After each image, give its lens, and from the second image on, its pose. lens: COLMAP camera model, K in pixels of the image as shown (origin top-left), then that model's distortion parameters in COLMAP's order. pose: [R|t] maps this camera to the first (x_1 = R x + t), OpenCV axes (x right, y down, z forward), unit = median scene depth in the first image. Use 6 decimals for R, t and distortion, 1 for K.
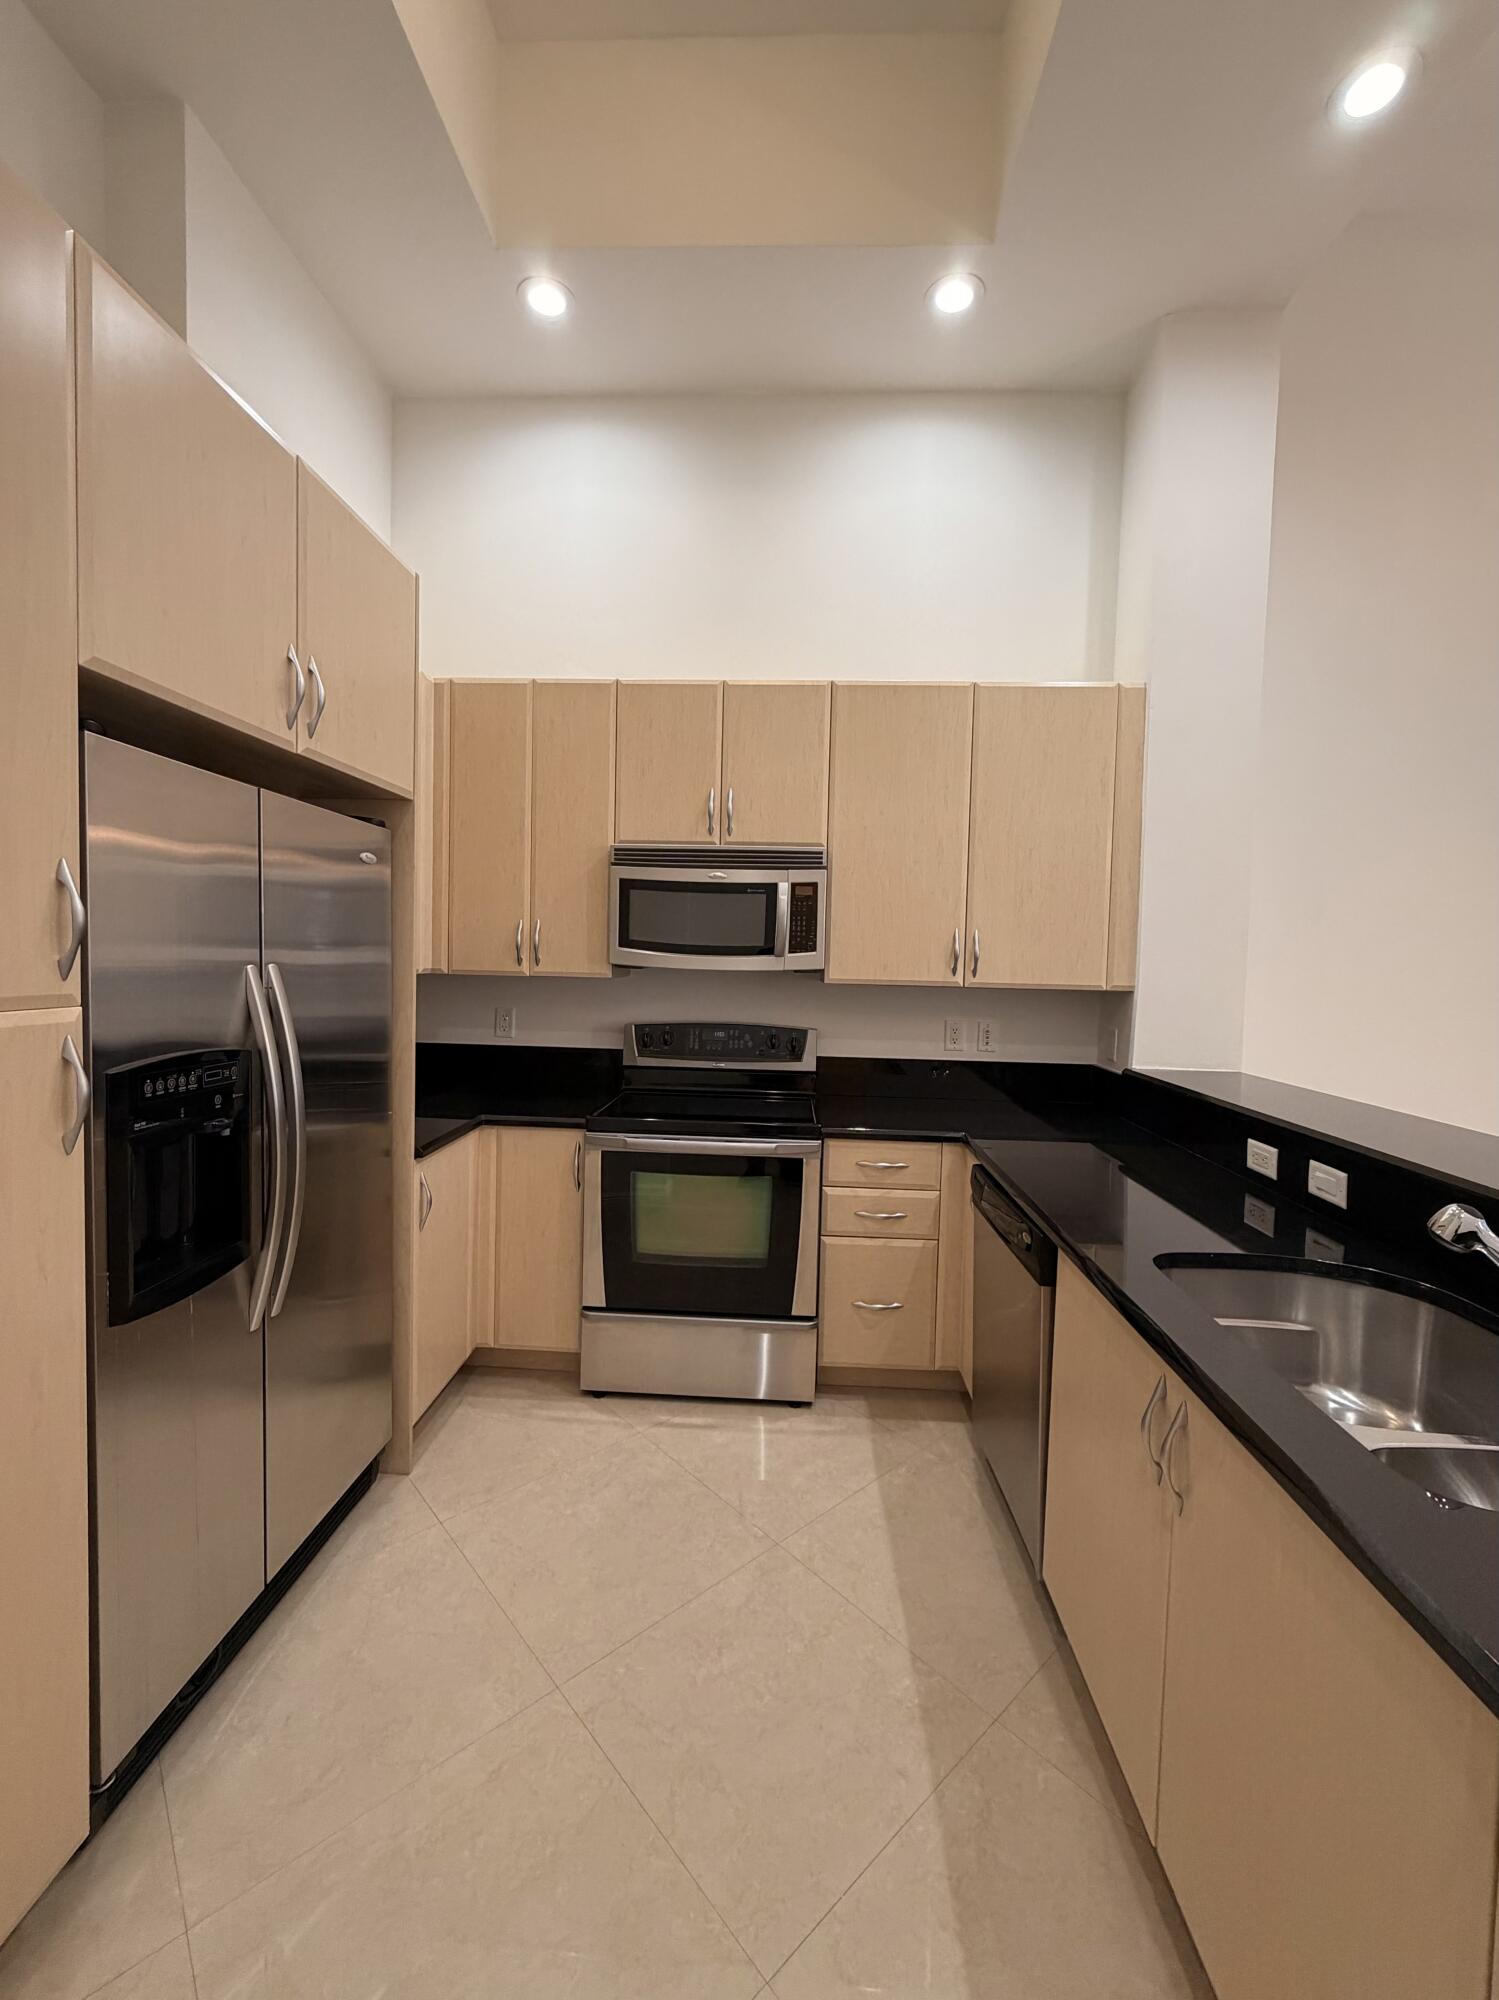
lens RADIAL K [[802.3, 0, 753.2], [0, 802.3, 992.3], [0, 0, 1]] dist [-0.001028, 0.001126]
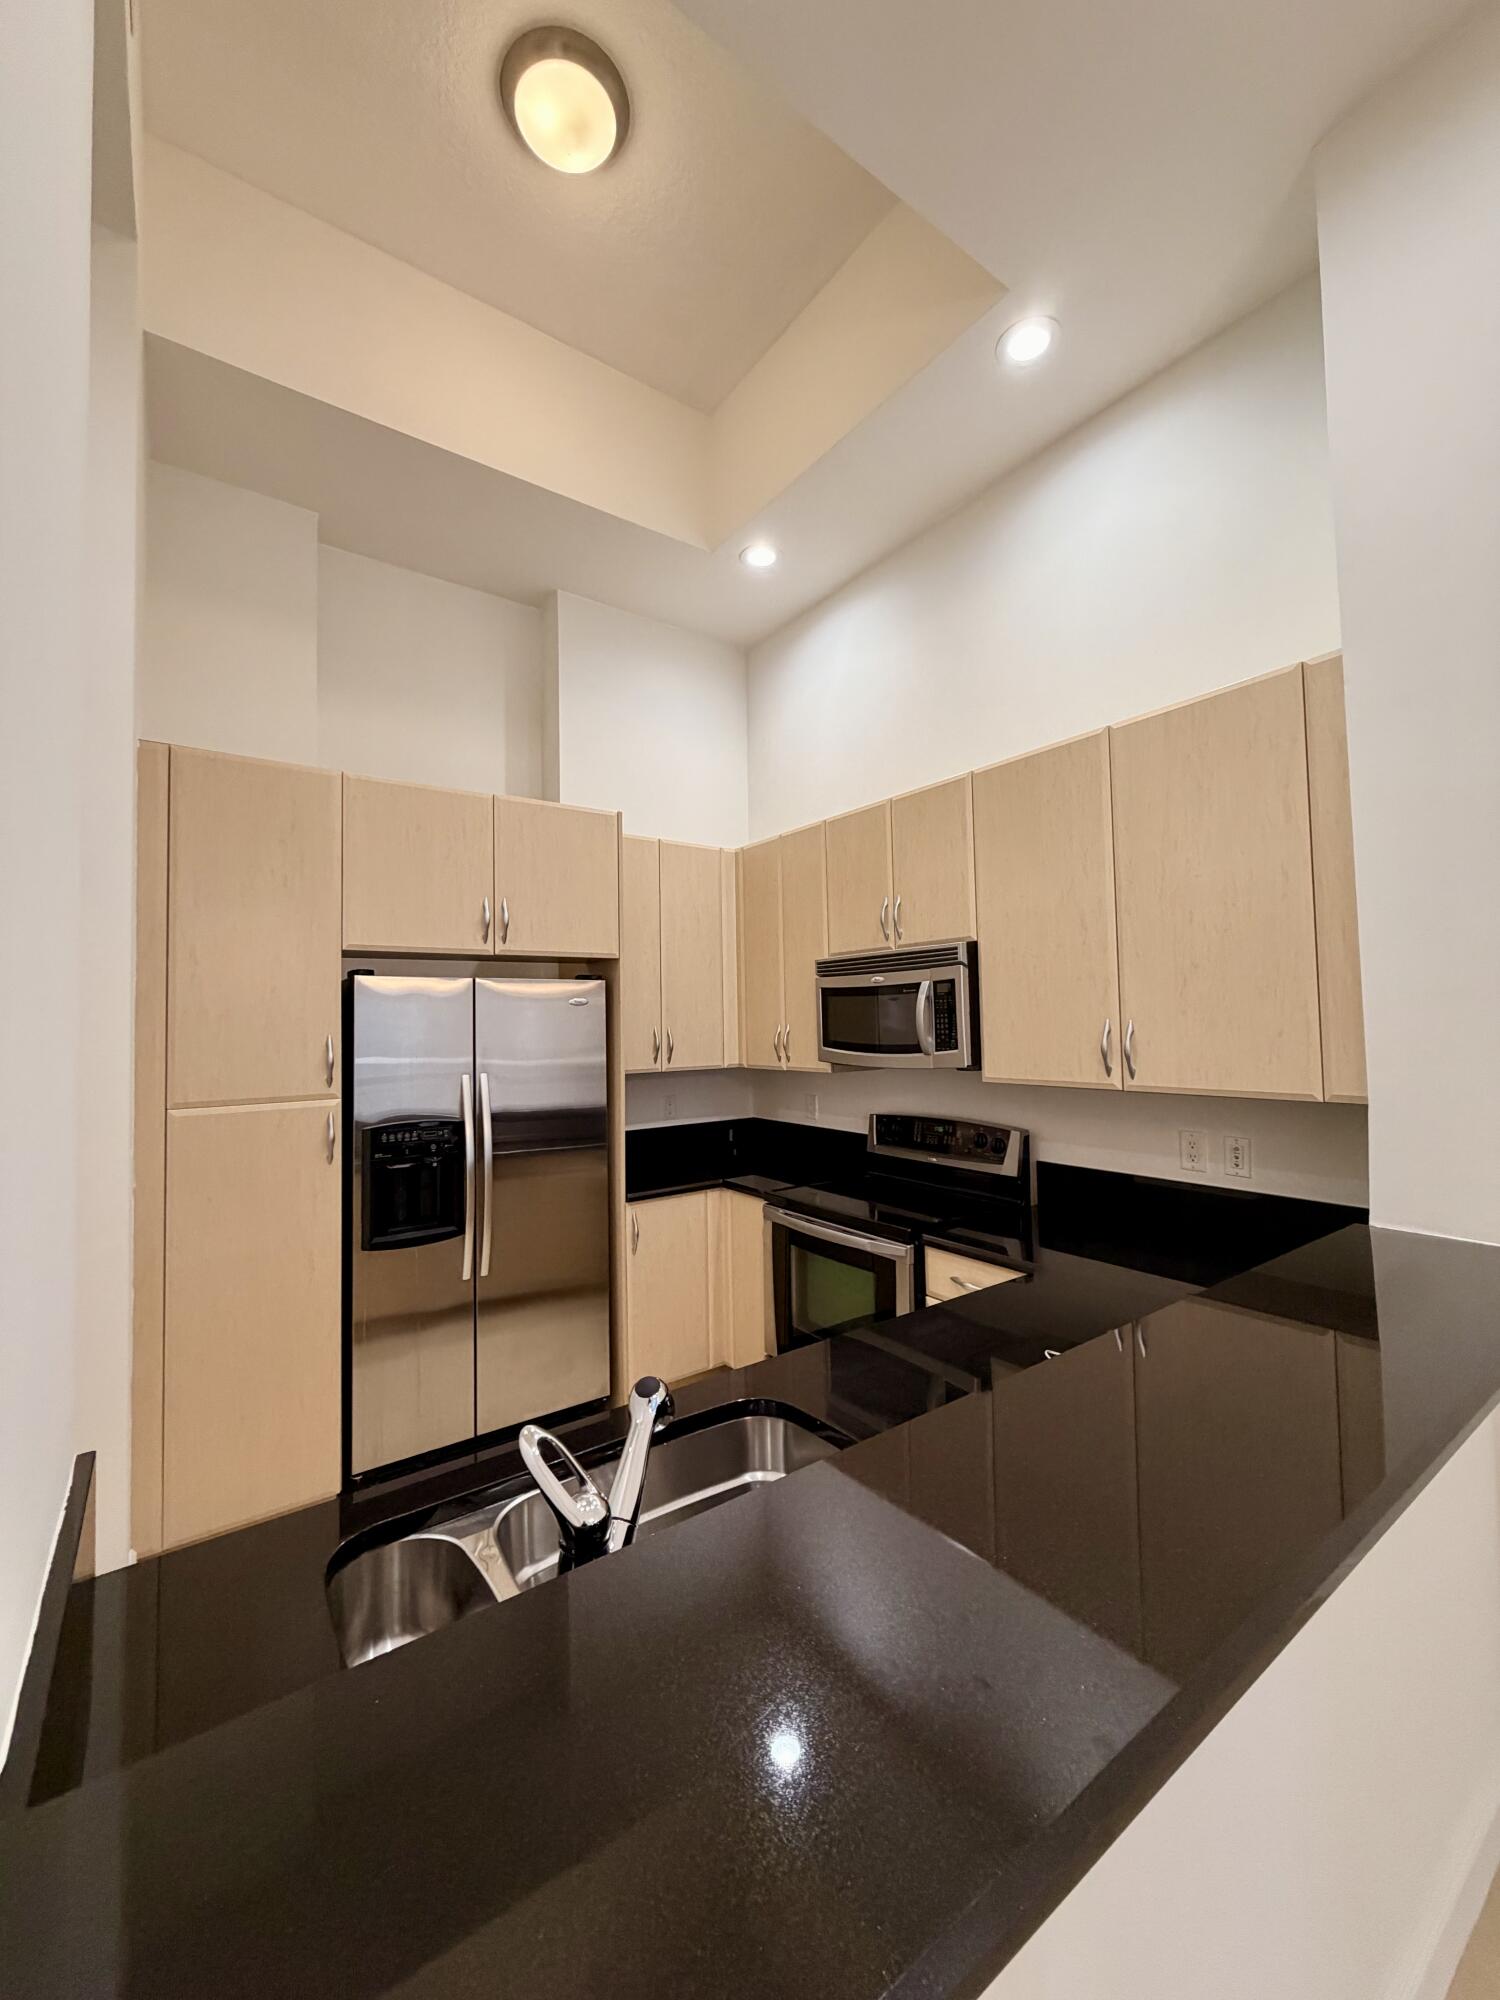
lens RADIAL K [[802.3, 0, 749.4], [0, 802.3, 992.5], [0, 0, 1]] dist [-0.001028, 0.001126]
pose [[0.619657, -0.066142, -0.782081, 0.722295], [-0.001031, 0.996373, -0.085082, -0.038803], [0.784872, 0.053528, 0.617341, 0.214440]]
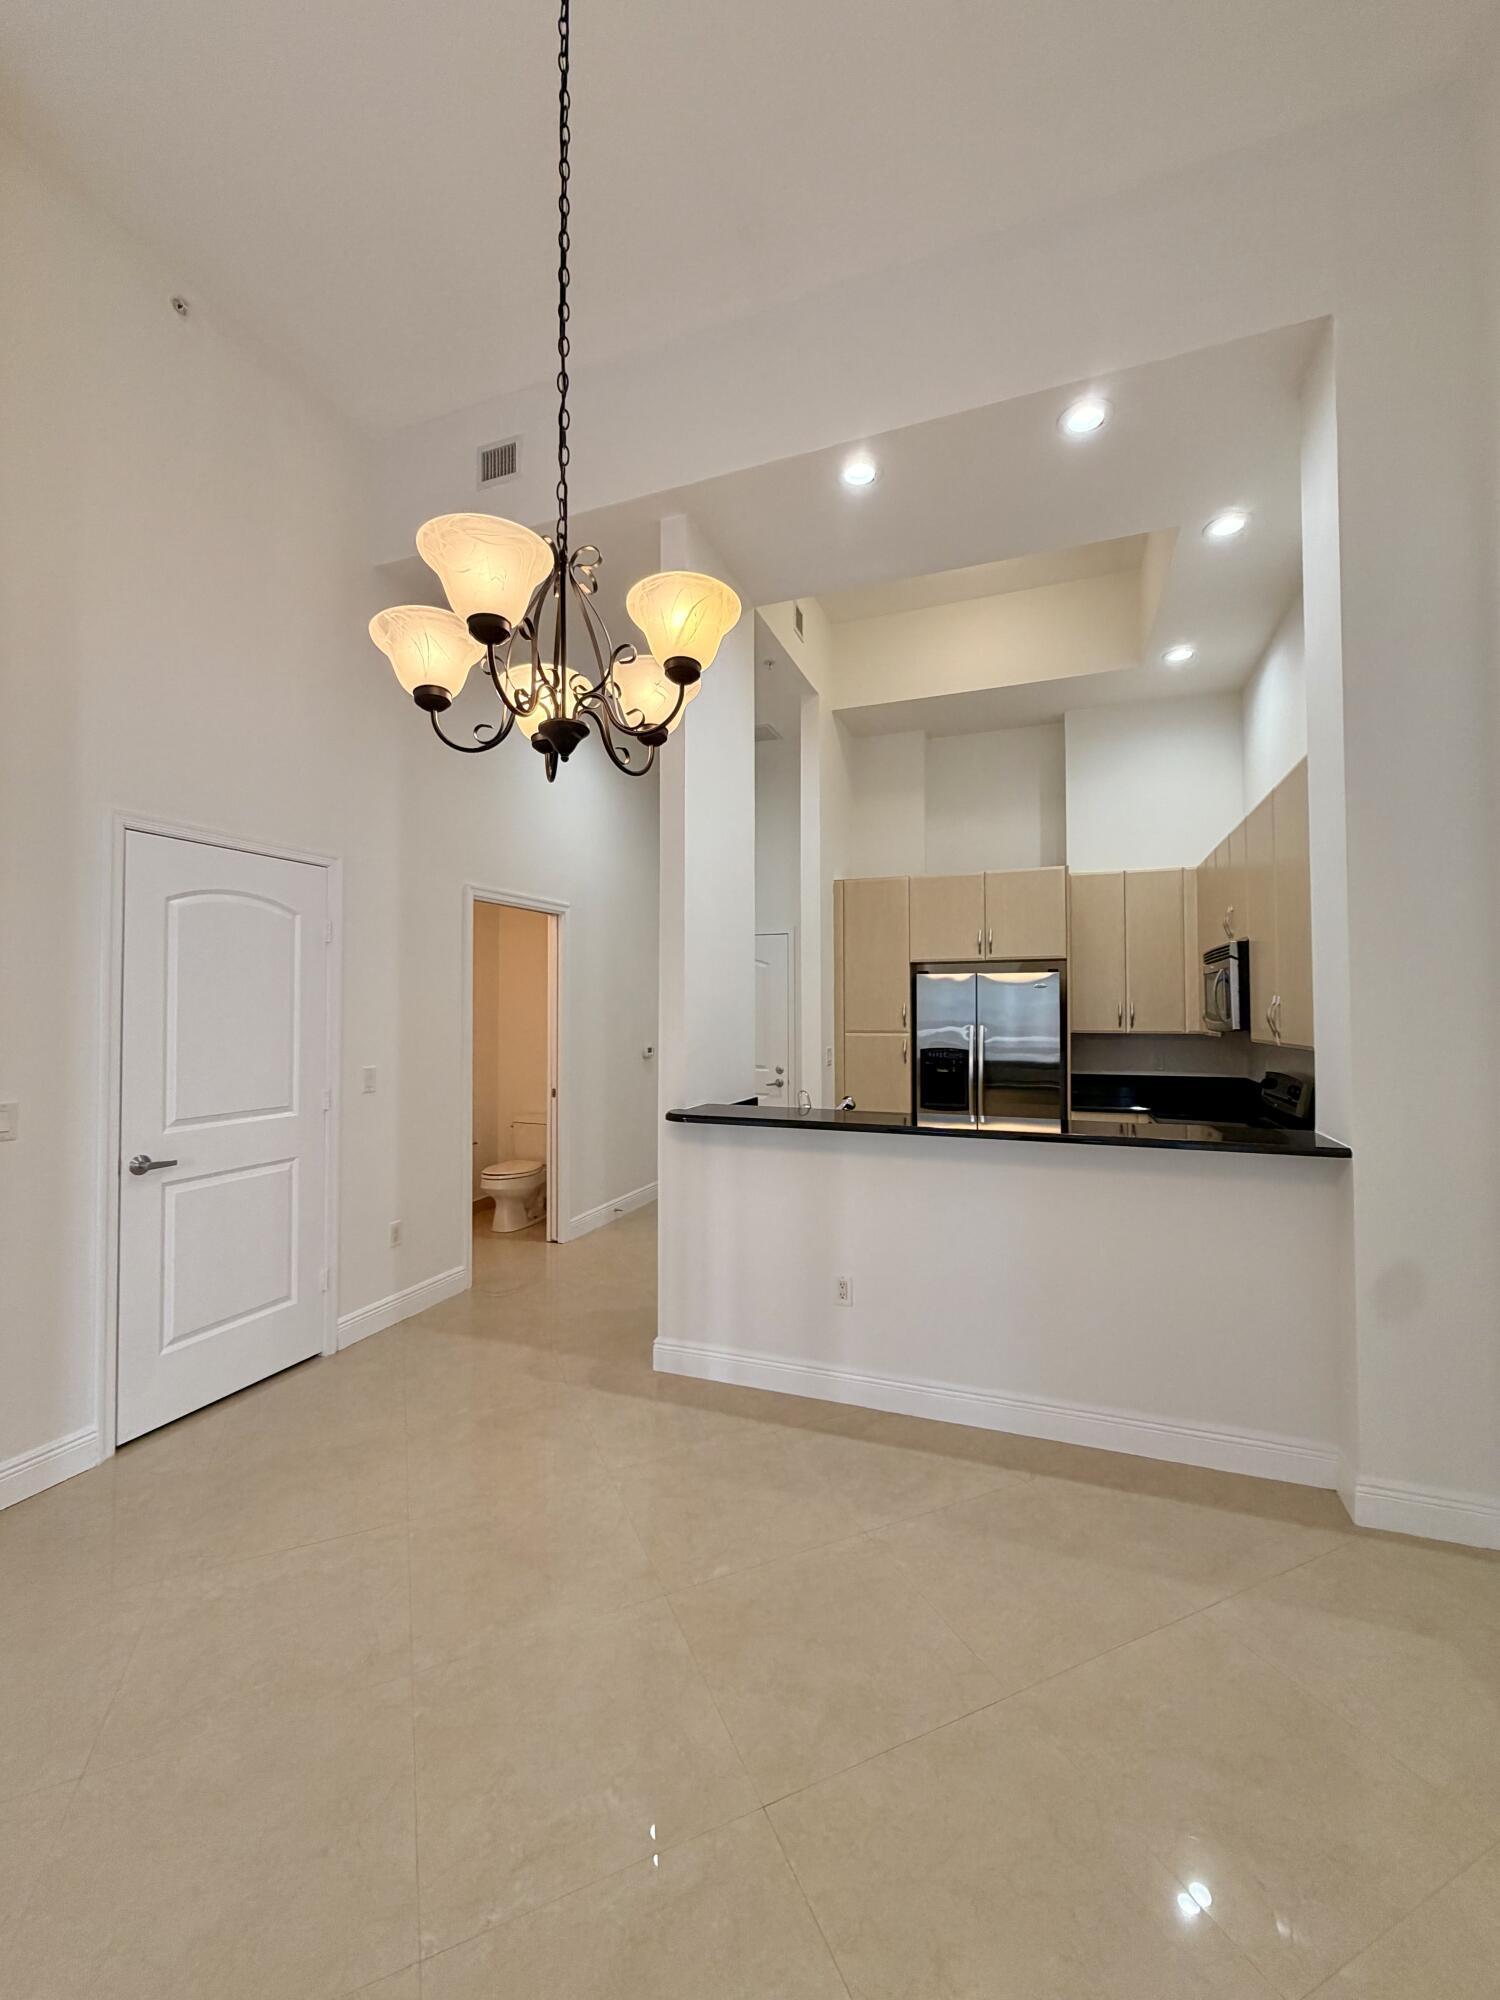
lens RADIAL K [[802.3, 0, 742.6], [0, 802.3, 995.4], [0, 0, 1]] dist [-0.001028, 0.001126]
pose [[-0.320823, -0.042605, -0.946180, 1.730499], [-0.048681, 0.998409, -0.028450, -0.010642], [0.945887, 0.036933, -0.322387, 0.690940]]
